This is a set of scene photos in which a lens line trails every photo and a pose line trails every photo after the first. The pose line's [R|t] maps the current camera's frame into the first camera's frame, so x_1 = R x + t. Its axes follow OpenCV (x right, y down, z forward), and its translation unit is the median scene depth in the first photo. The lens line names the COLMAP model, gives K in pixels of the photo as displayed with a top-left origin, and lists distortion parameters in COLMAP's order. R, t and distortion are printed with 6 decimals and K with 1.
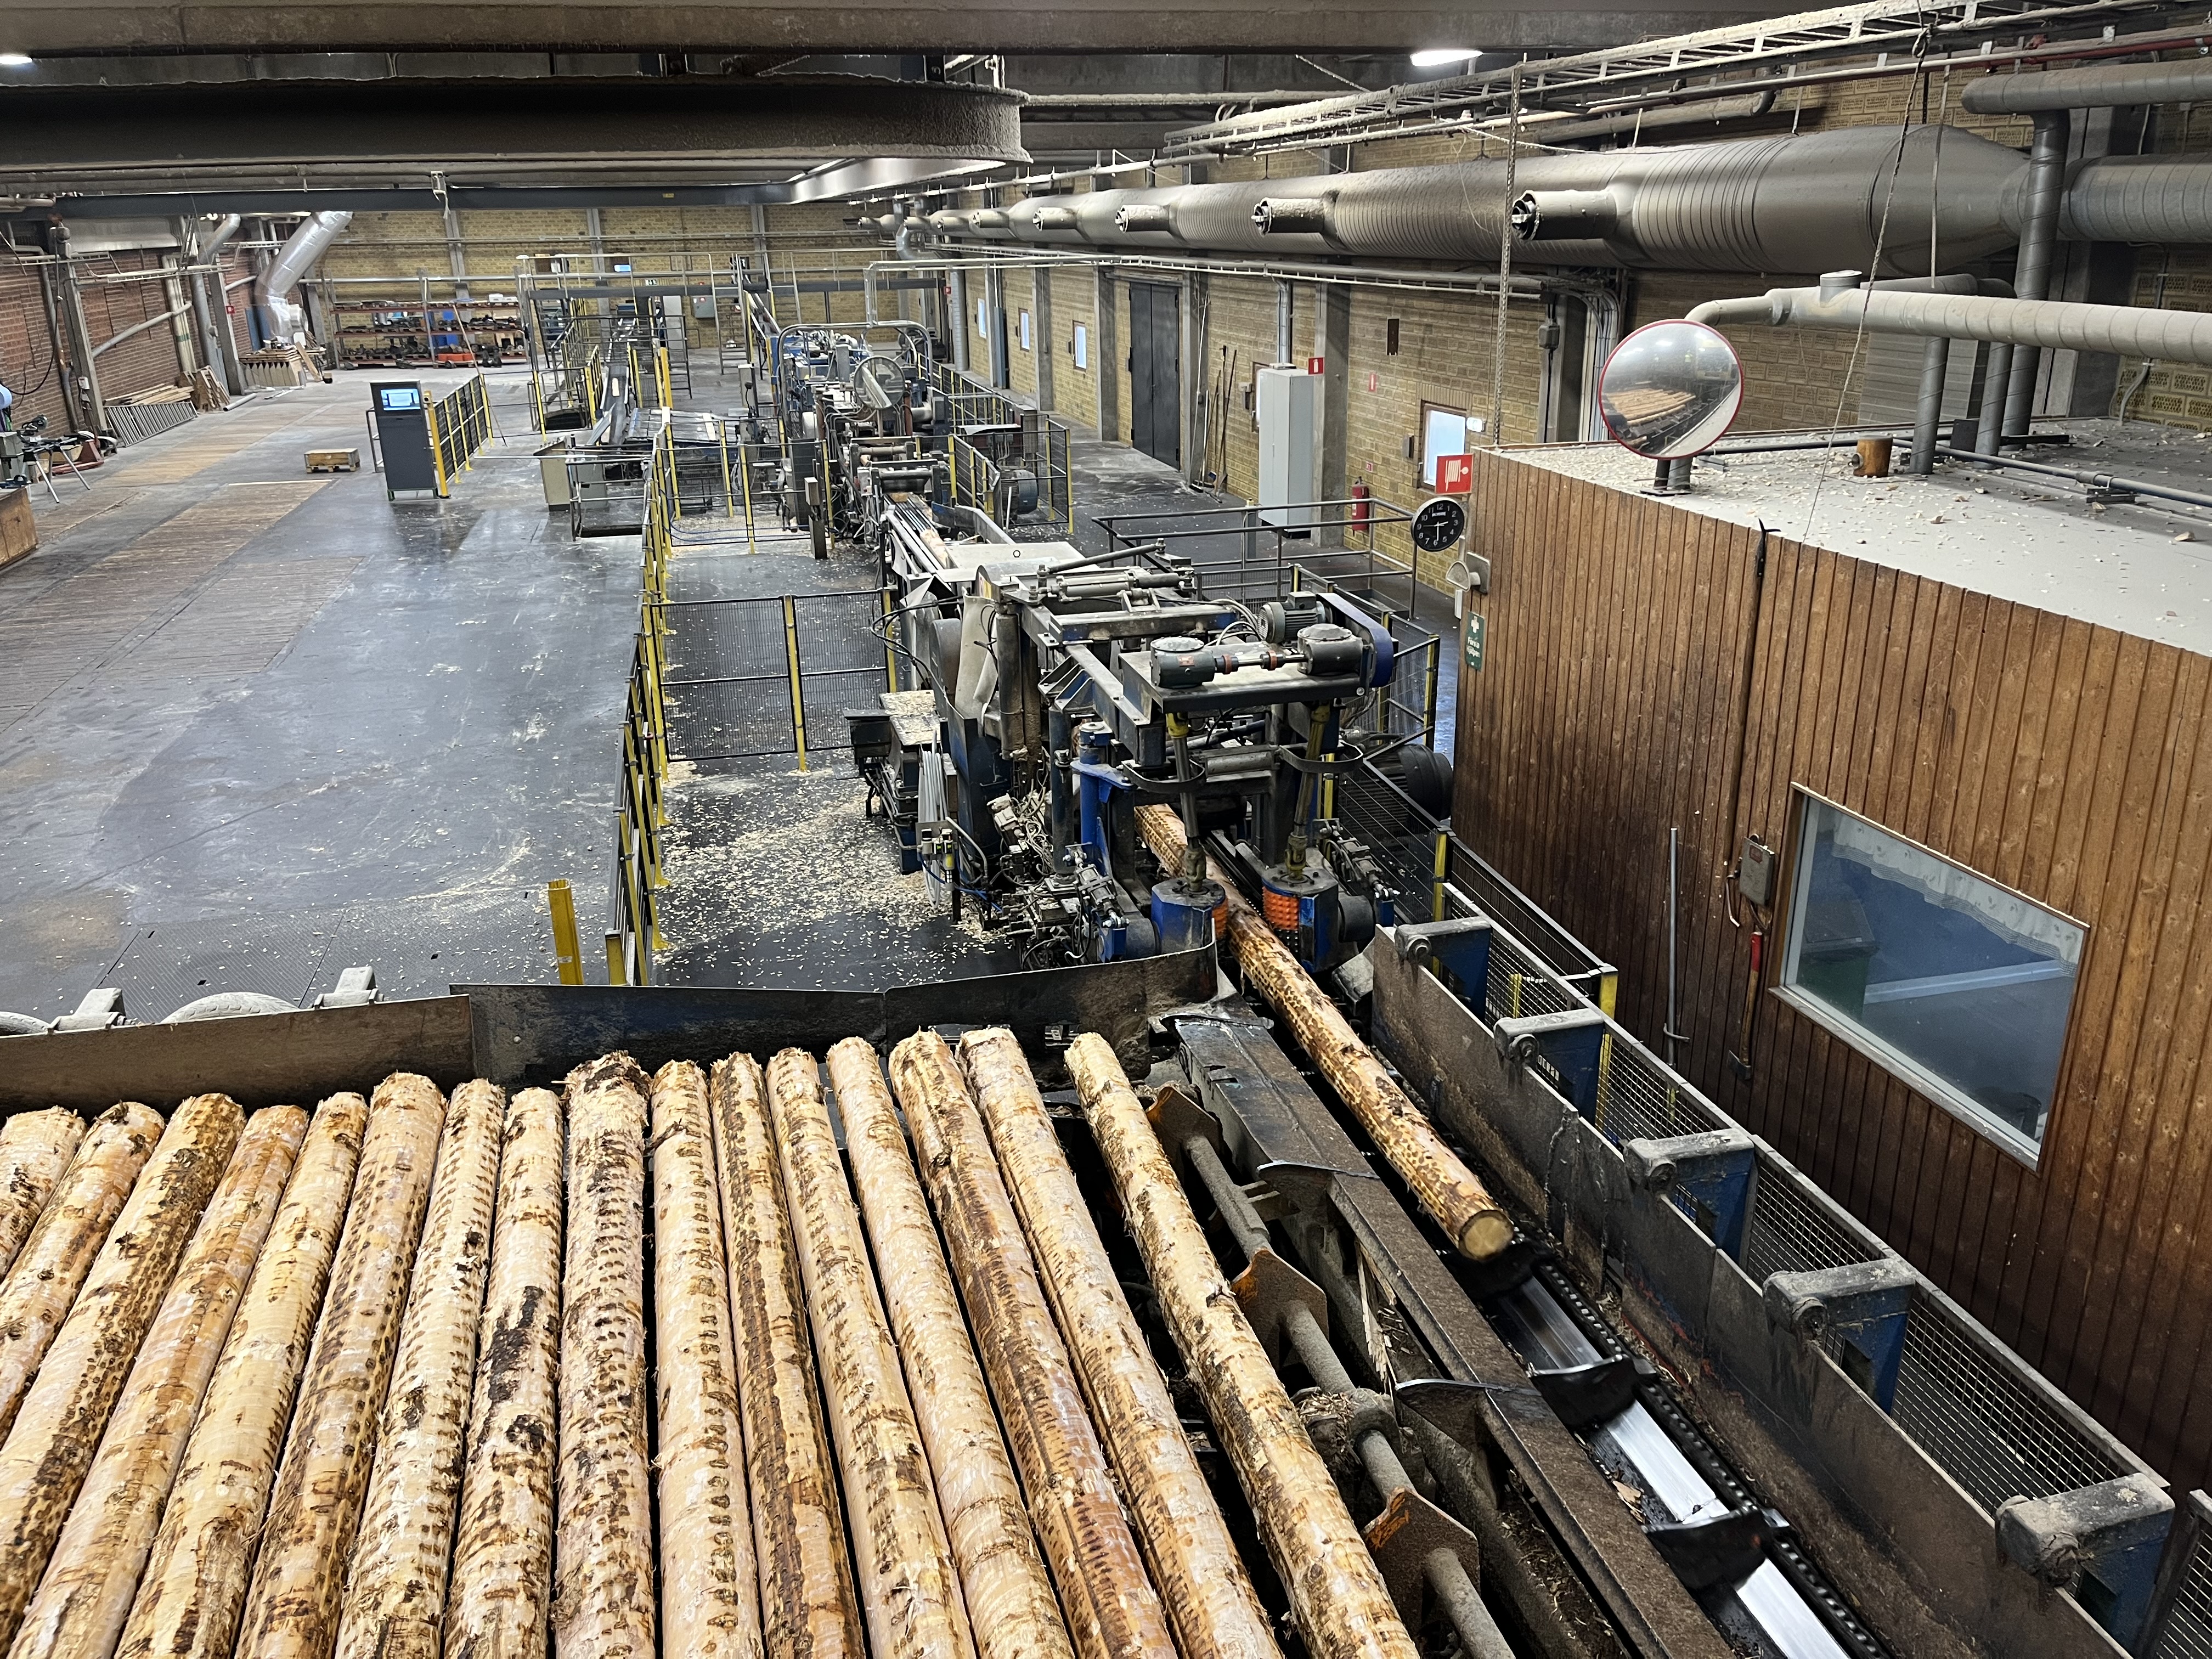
lens RADIAL K [[1667.7, 0, 1081.9], [0, 1667.7, 841.8], [0, 0, 1]] dist [0.073402, -0.091790]
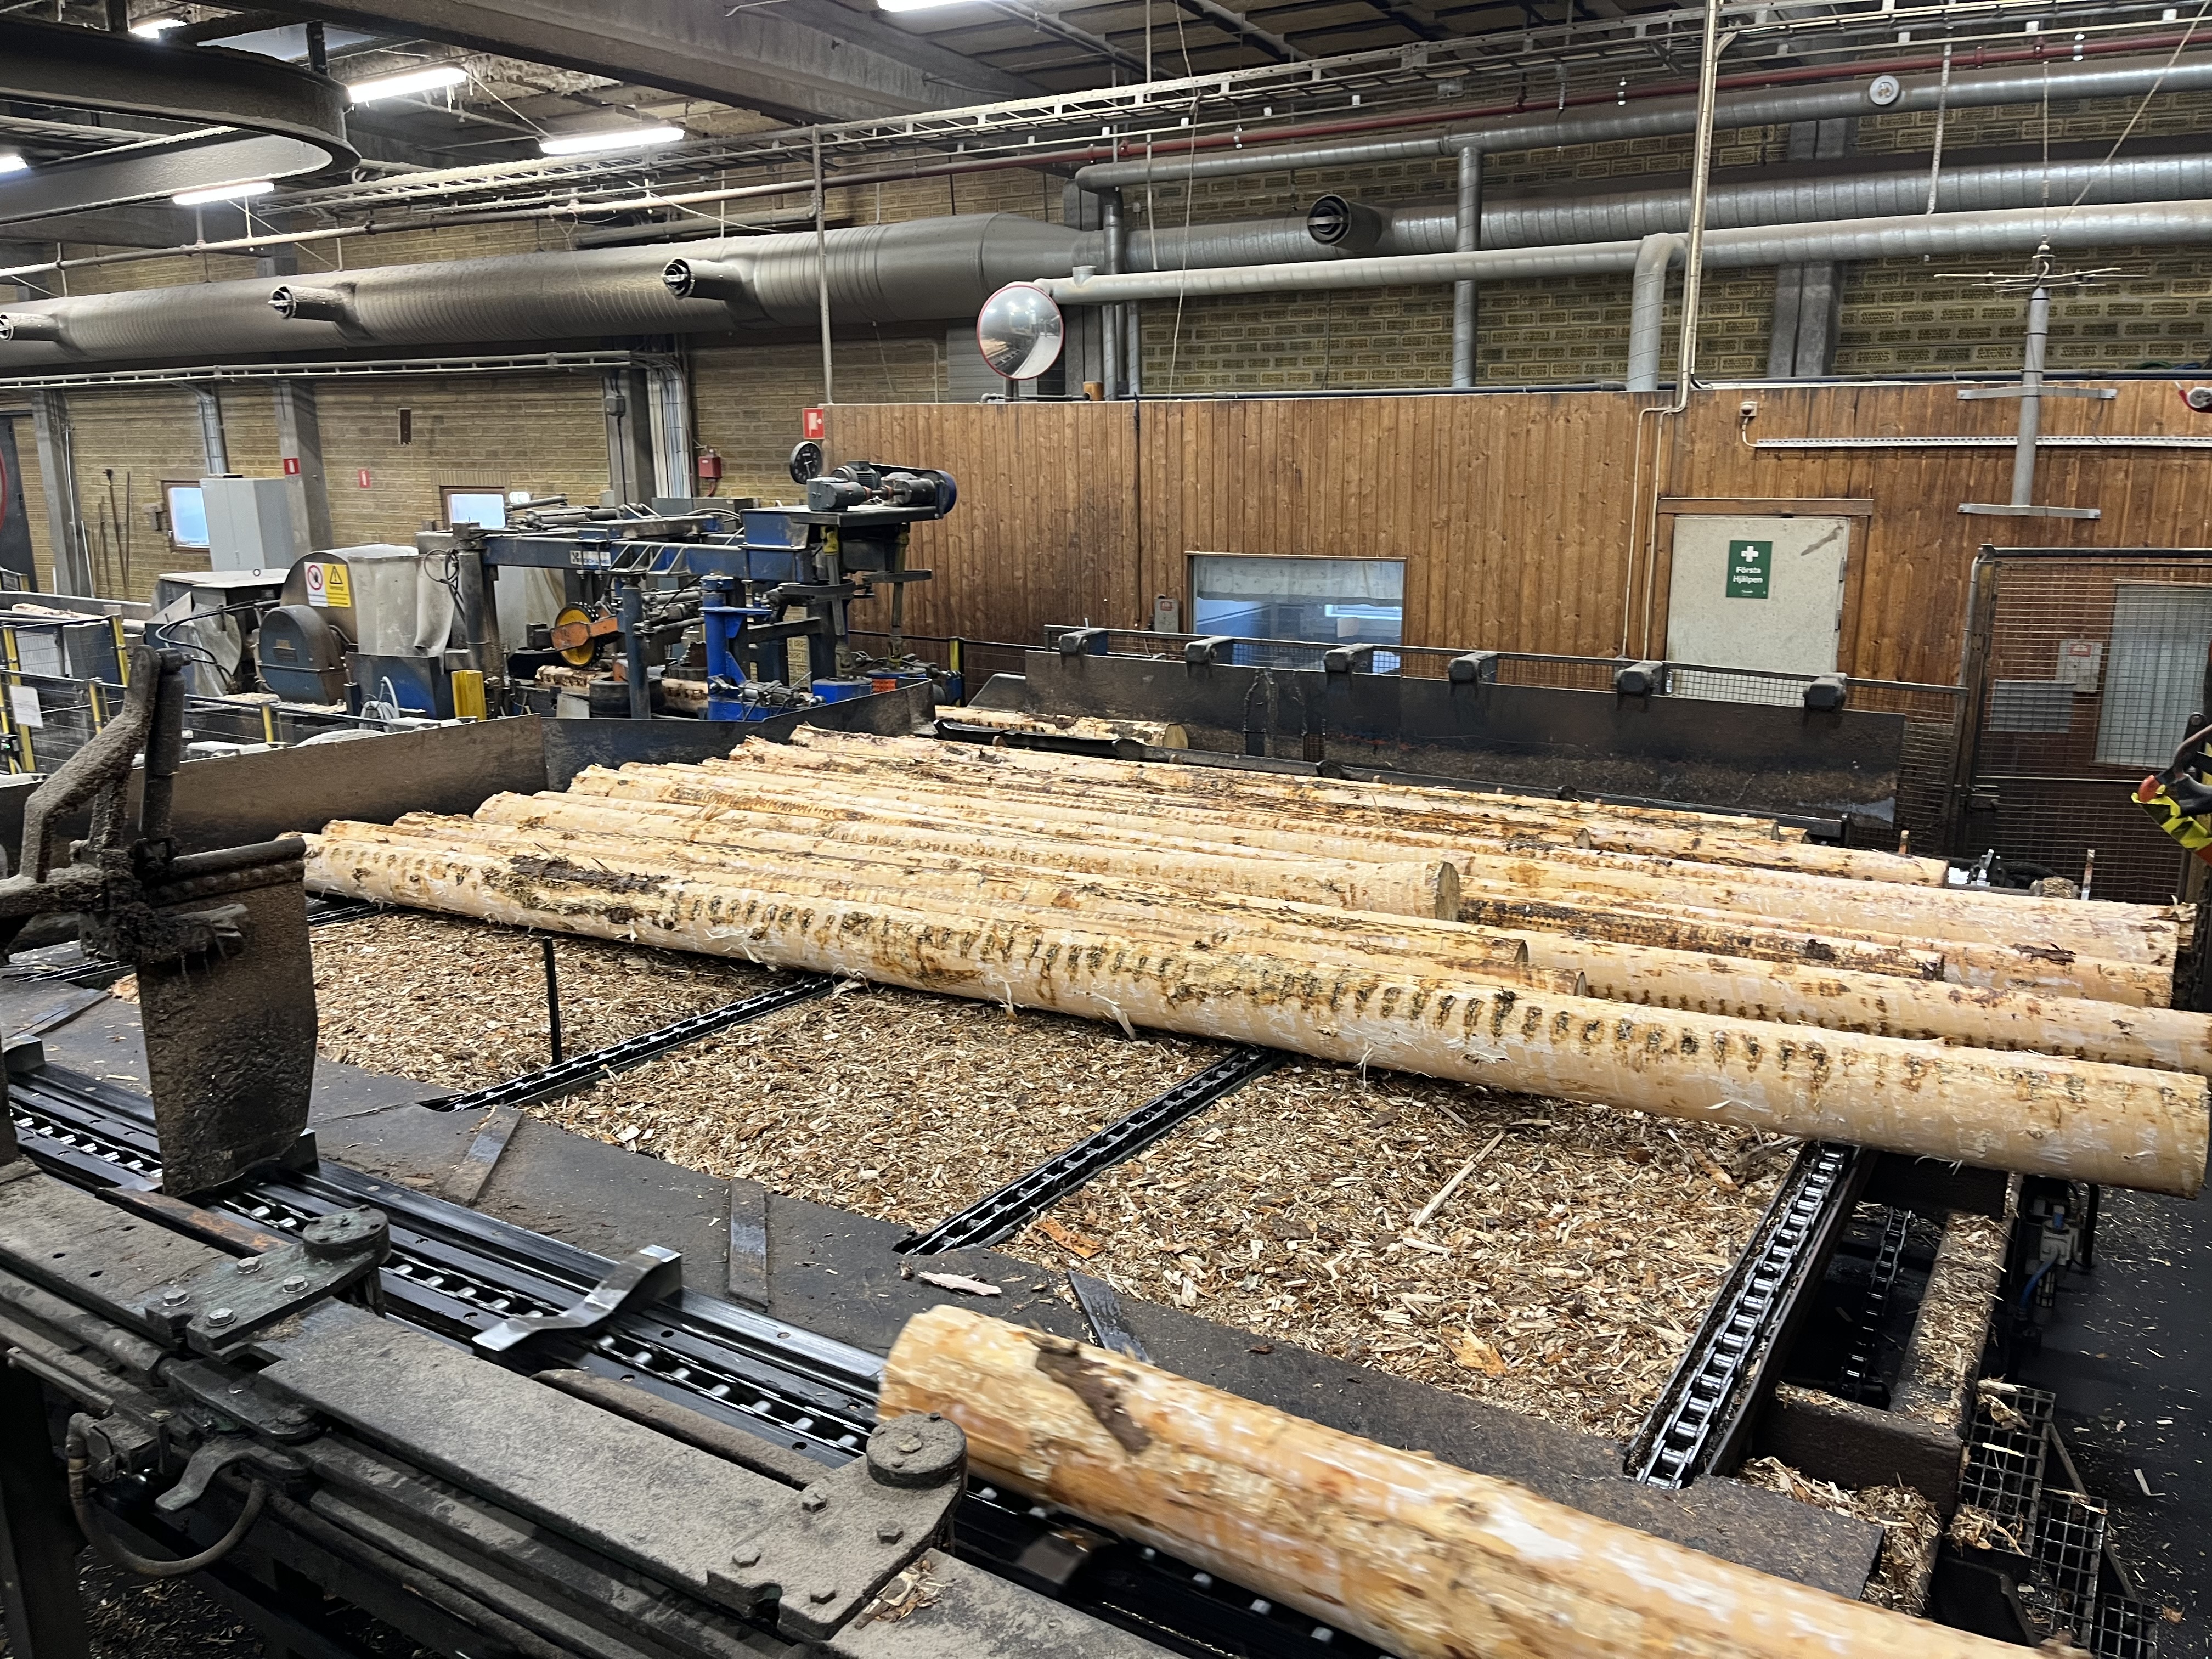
lens RADIAL K [[1703.7, 0, 1105.8], [0, 1703.7, 800.9], [0, 0, 1]] dist [0.115568, -0.170244]
pose [[0.714188, -0.139022, 0.686009, -0.692818], [0.242822, 0.968422, -0.056542, 0.237399], [-0.656485, 0.206960, 0.725393, -0.074200]]
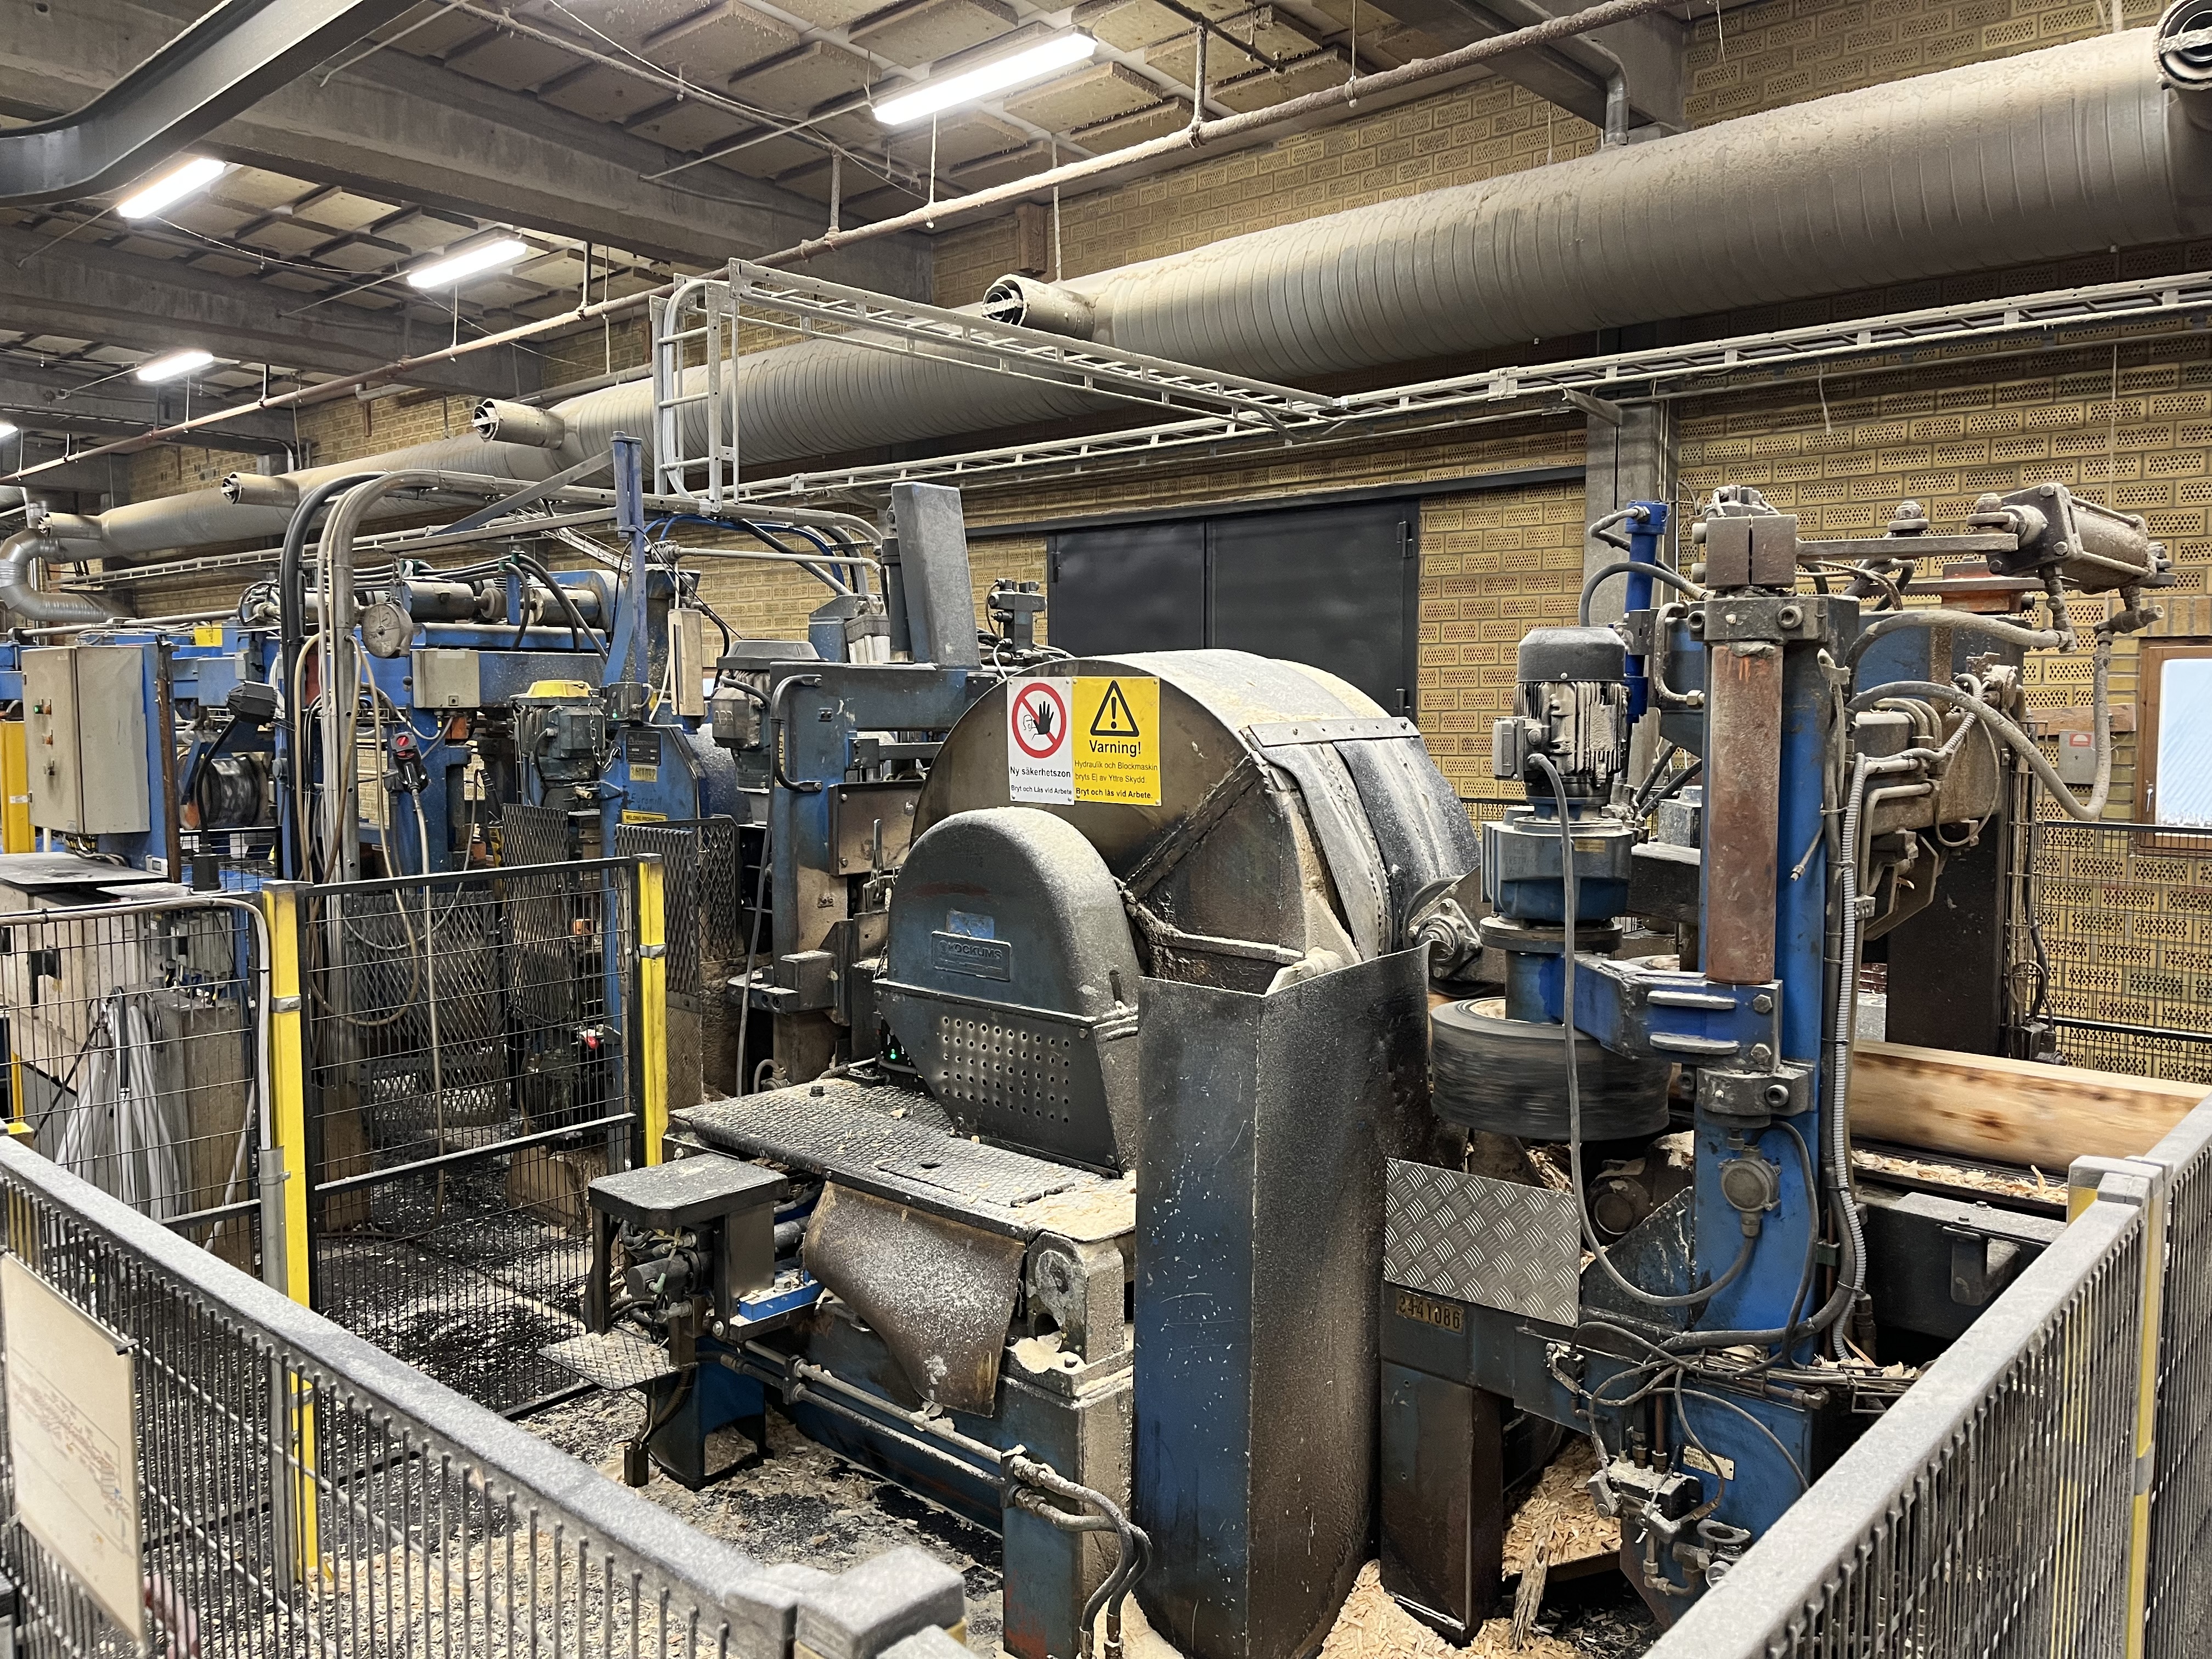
lens RADIAL K [[1661.8, 0, 1106.4], [0, 1661.8, 815.4], [0, 0, 1]] dist [0.073365, -0.103957]
pose [[0.824839, -0.017241, 0.565105, -0.760688], [0.180189, 0.955428, -0.233858, -0.697515], [-0.535885, 0.294721, 0.791181, 2.792822]]
